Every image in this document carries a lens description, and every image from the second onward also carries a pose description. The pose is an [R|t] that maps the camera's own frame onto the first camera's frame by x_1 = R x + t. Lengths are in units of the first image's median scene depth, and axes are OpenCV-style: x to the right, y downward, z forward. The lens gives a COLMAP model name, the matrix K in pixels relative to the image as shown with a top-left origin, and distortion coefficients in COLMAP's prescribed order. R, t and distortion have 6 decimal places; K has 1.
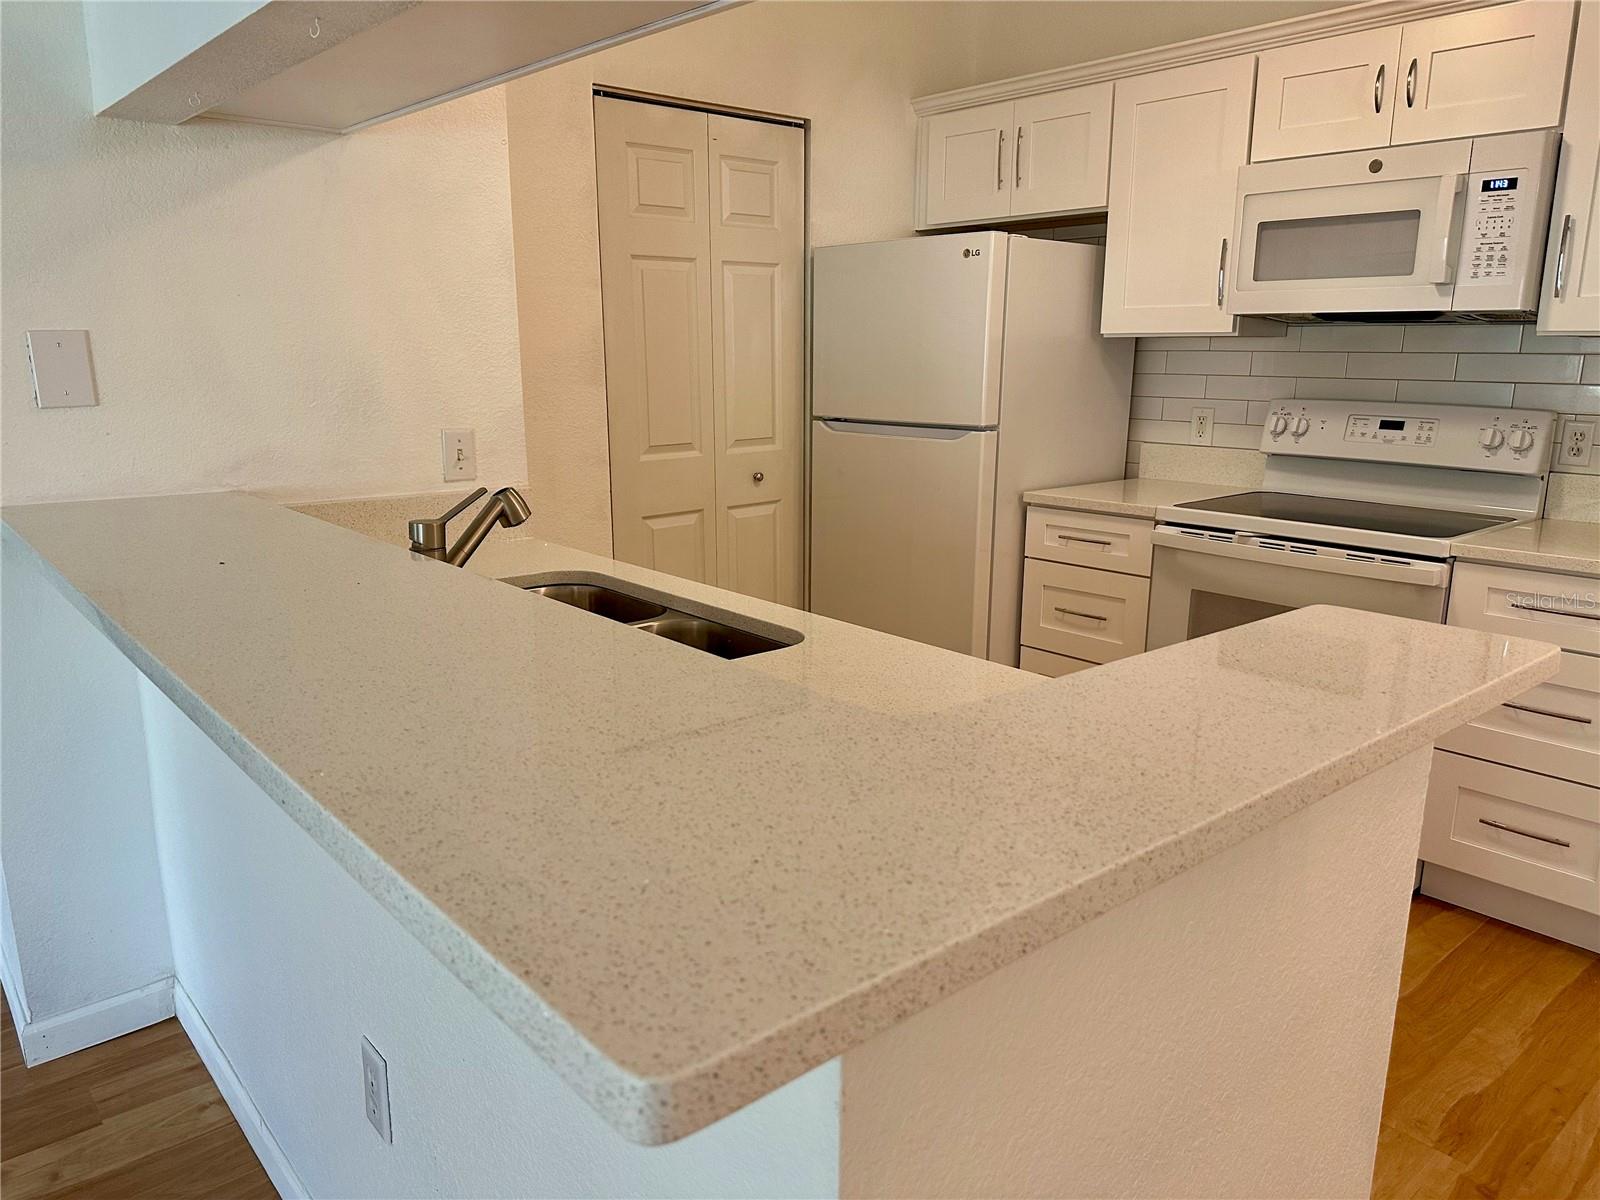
lens RADIAL K [[1128.9, 0, 812.4], [0, 1128.9, 613.3], [0, 0, 1]] dist [0.080297, -0.106097]
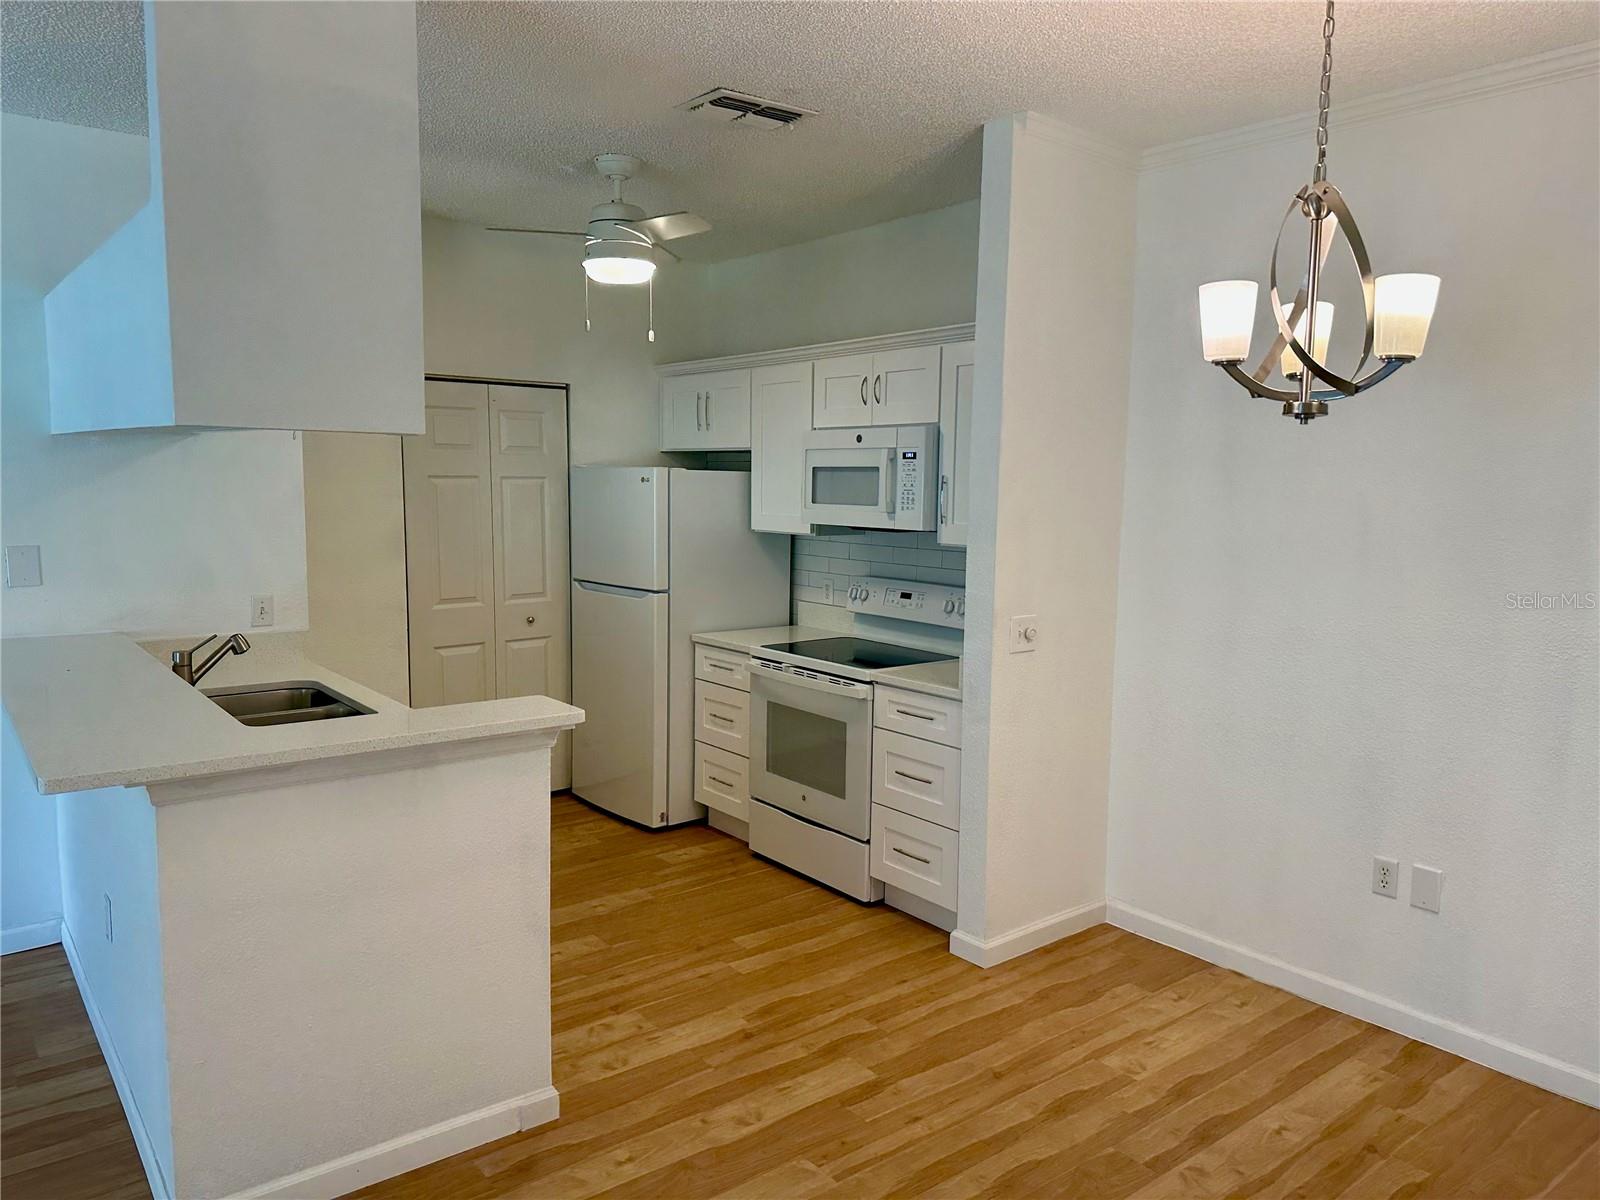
lens RADIAL K [[1128.9, 0, 810.2], [0, 1128.9, 599.3], [0, 0, 1]] dist [0.080297, -0.106097]
pose [[0.998935, 0.013575, -0.044105, 0.420996], [-0.018950, 0.992120, -0.123846, 0.027696], [0.042076, 0.124550, 0.991321, -0.469806]]
